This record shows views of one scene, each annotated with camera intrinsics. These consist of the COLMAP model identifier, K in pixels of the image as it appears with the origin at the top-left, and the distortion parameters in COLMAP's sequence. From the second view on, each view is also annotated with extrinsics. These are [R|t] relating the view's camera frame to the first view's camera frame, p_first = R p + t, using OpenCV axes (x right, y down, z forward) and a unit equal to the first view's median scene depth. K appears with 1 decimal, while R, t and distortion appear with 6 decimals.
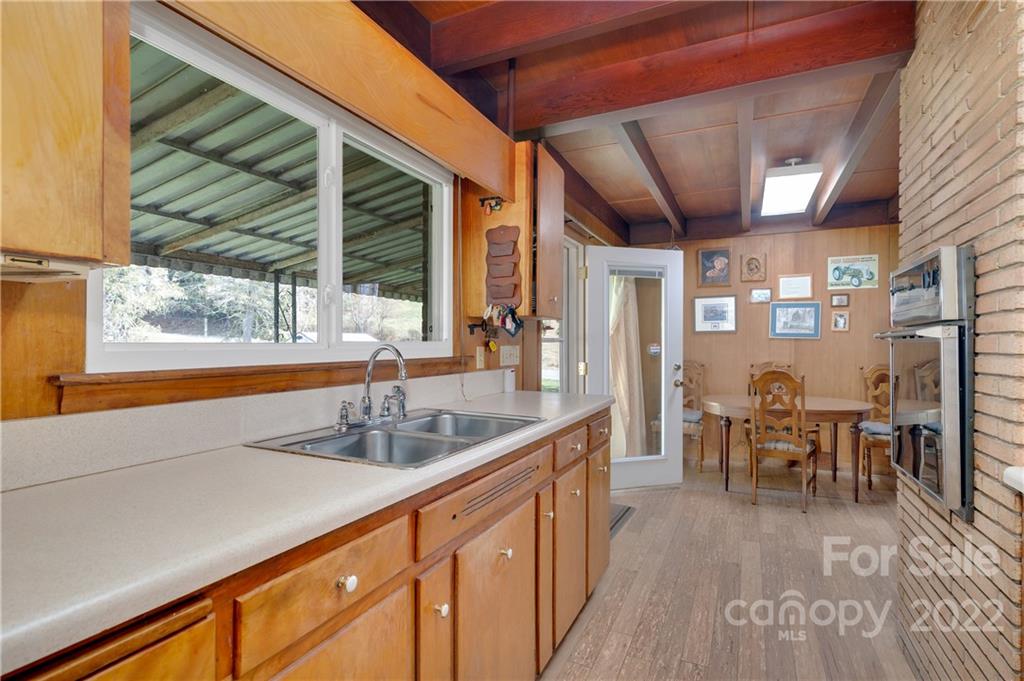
lens RADIAL K [[468.1, 0, 510.9], [0, 468.1, 342.9], [0, 0, 1]] dist [0.002090, 0.000168]
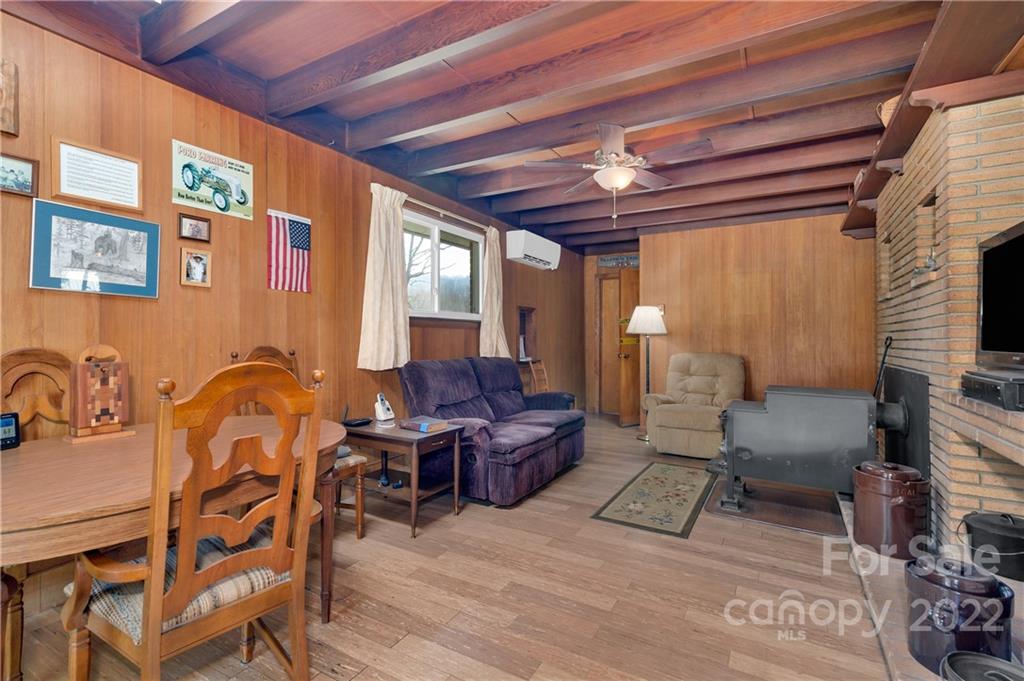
lens RADIAL K [[468.1, 0, 511.9], [0, 468.1, 339.3], [0, 0, 1]] dist [0.002090, 0.000168]
pose [[0.057208, 0.003529, 0.998356, 0.196372], [-0.008387, 0.999960, -0.003055, 0.031568], [-0.998327, -0.008198, 0.057236, 0.607954]]
